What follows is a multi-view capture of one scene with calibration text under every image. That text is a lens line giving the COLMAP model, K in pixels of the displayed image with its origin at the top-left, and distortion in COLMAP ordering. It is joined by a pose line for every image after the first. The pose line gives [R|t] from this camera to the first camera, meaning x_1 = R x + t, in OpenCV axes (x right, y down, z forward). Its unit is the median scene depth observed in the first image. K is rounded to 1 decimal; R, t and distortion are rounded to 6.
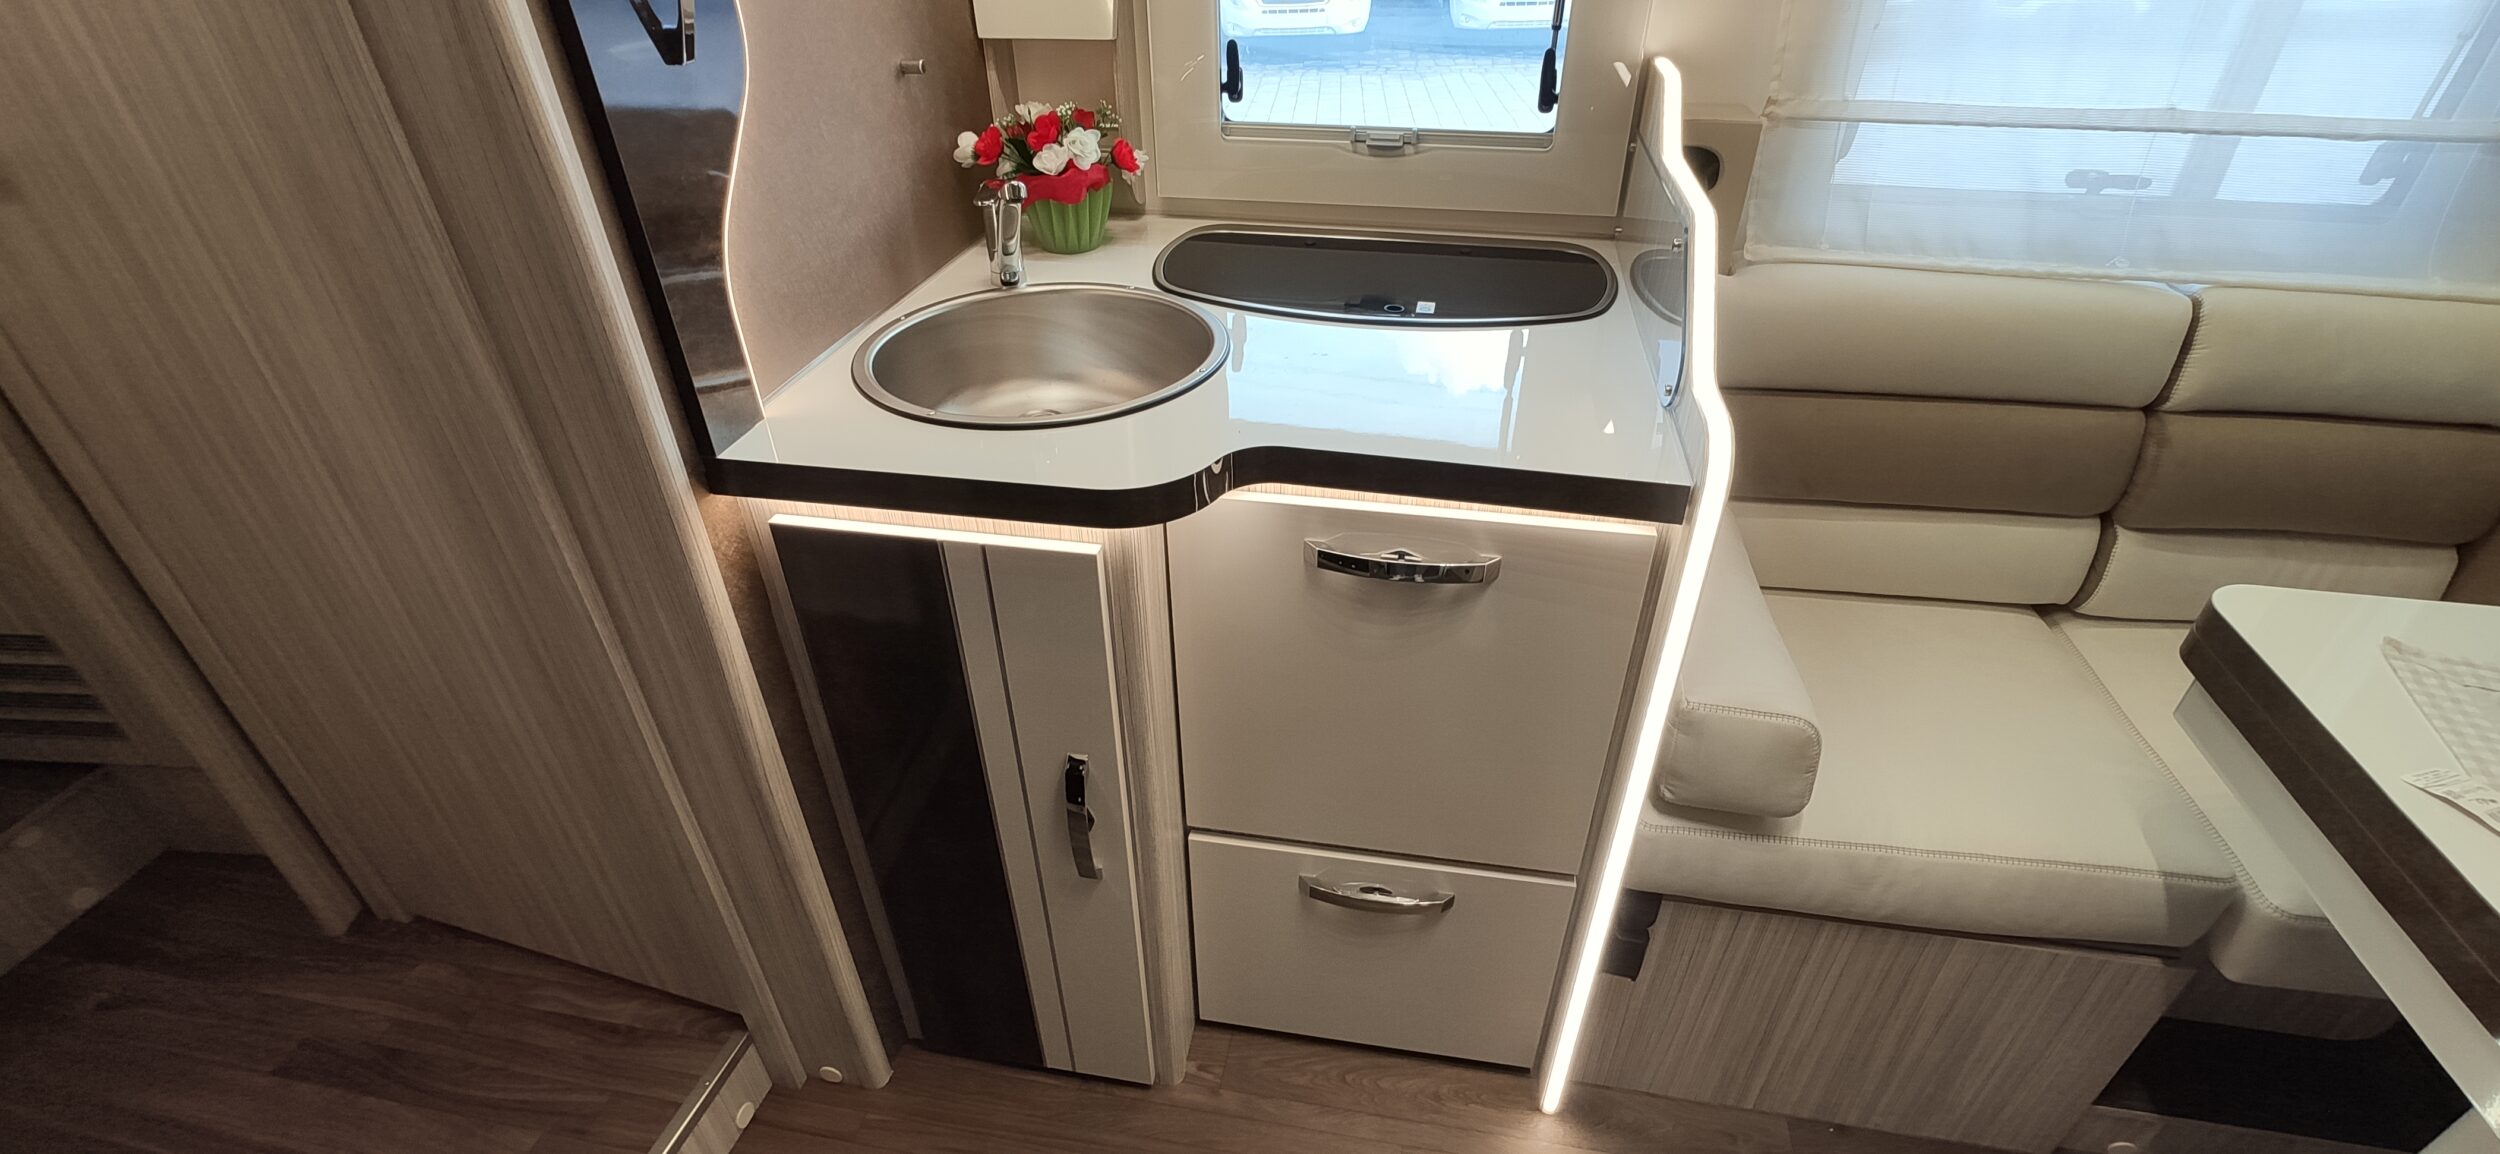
lens RADIAL K [[1108.3, 0, 1259.9], [0, 1108.3, 574.5], [0, 0, 1]] dist [-0.024687, 0.017687]
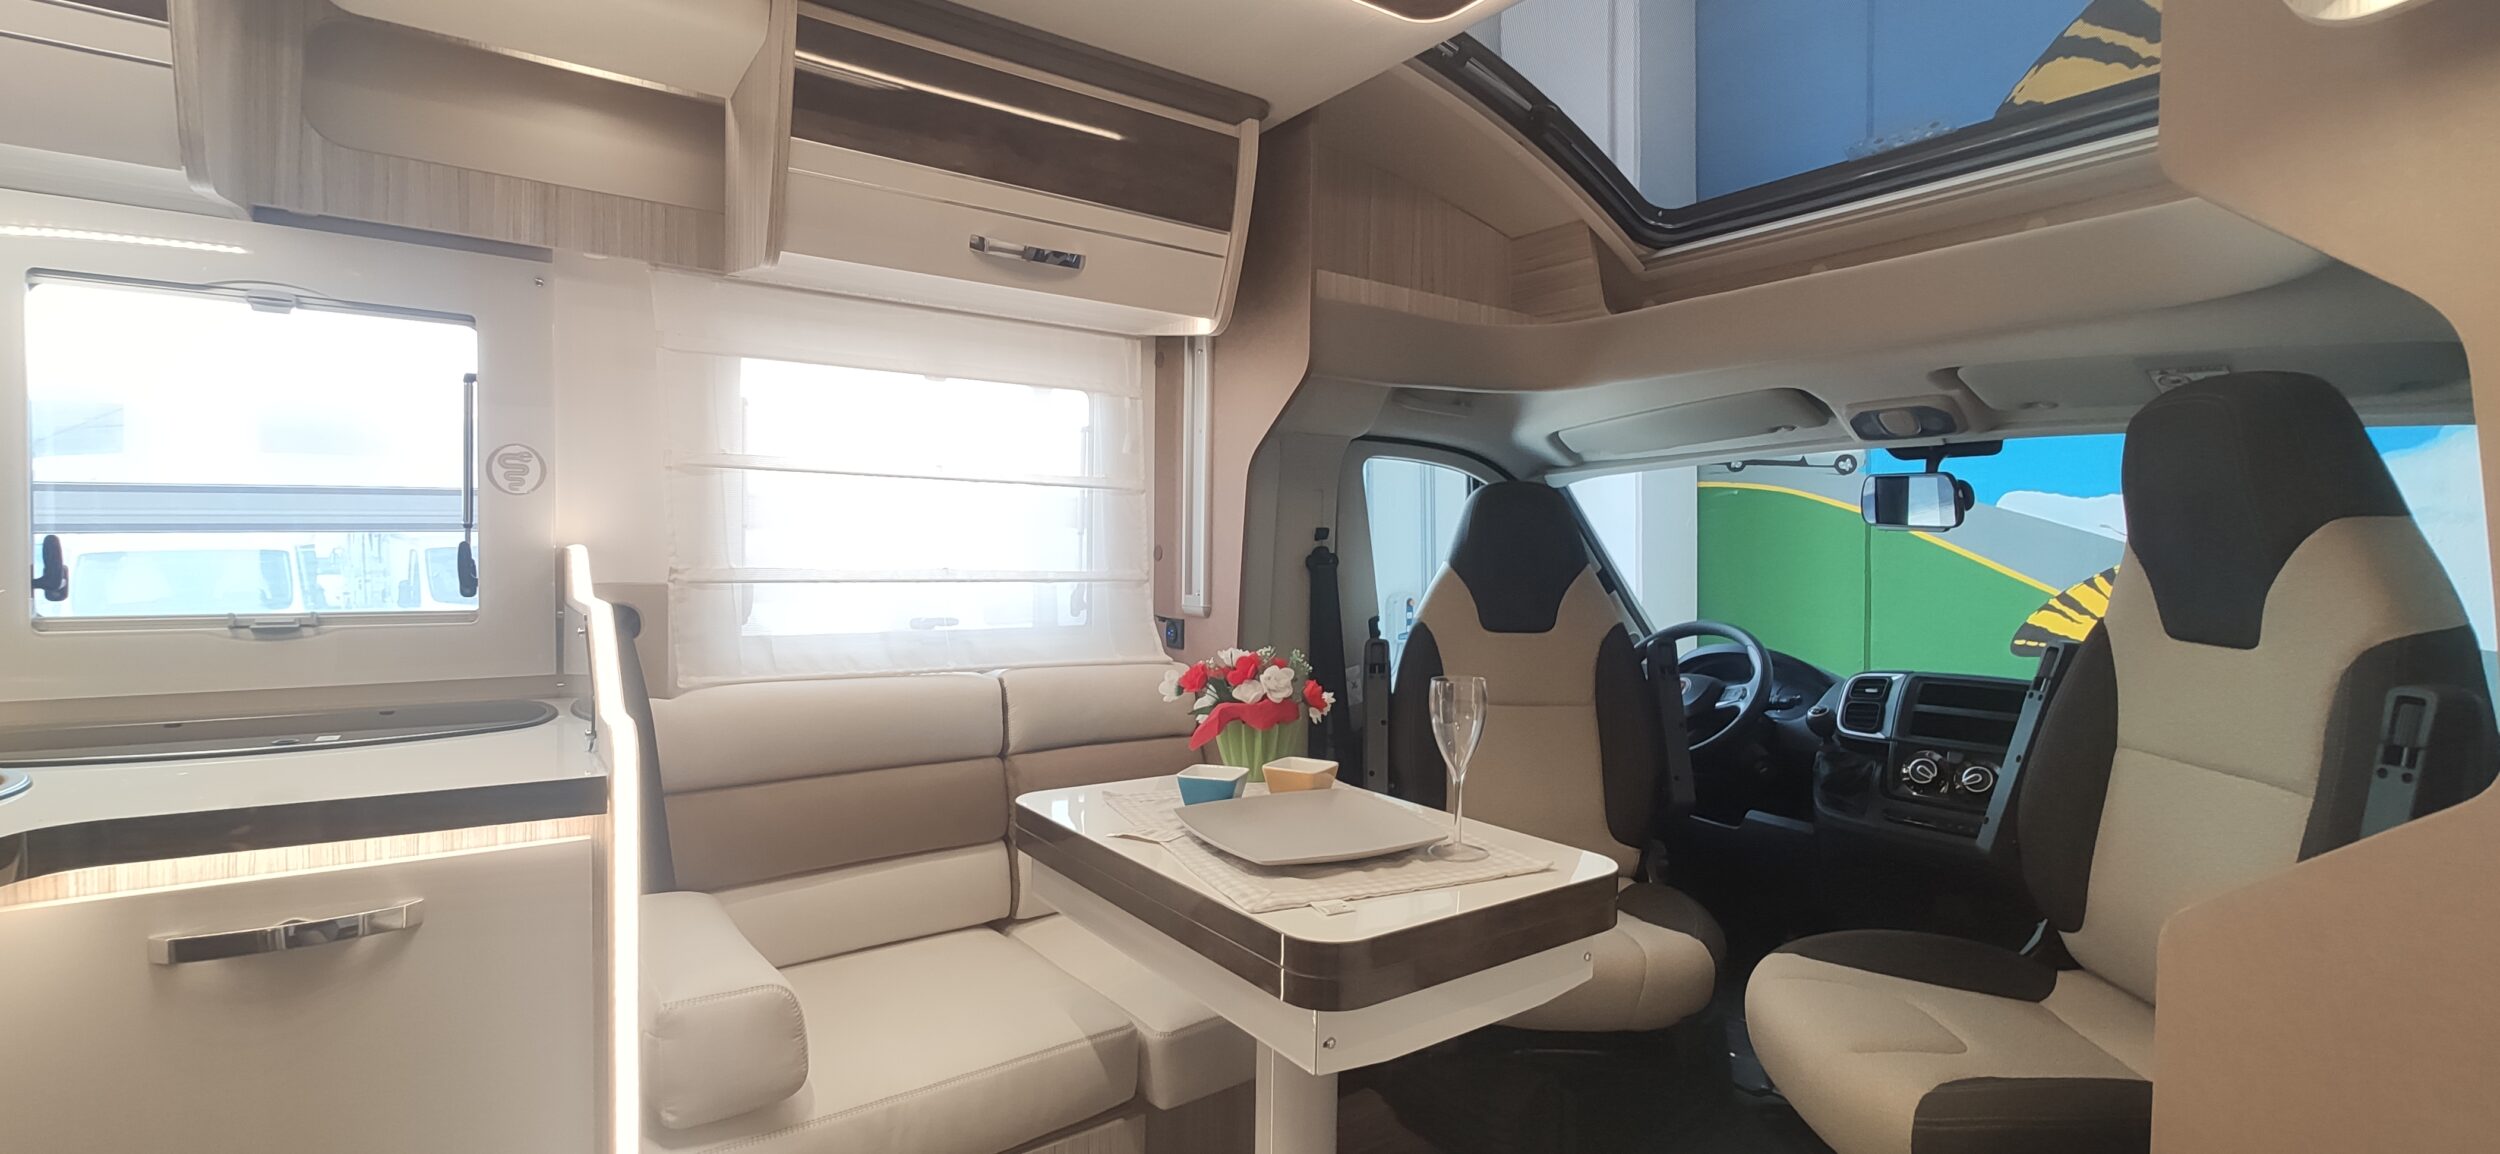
lens RADIAL K [[1098.0, 0, 1259.8], [0, 1098.0, 570.7], [0, 0, 1]] dist [-0.001310, -0.000229]
pose [[0.698033, -0.003956, 0.716055, 0.032661], [0.389664, 0.841058, -0.375211, 0.379371], [-0.600759, 0.540930, 0.588628, -0.192456]]
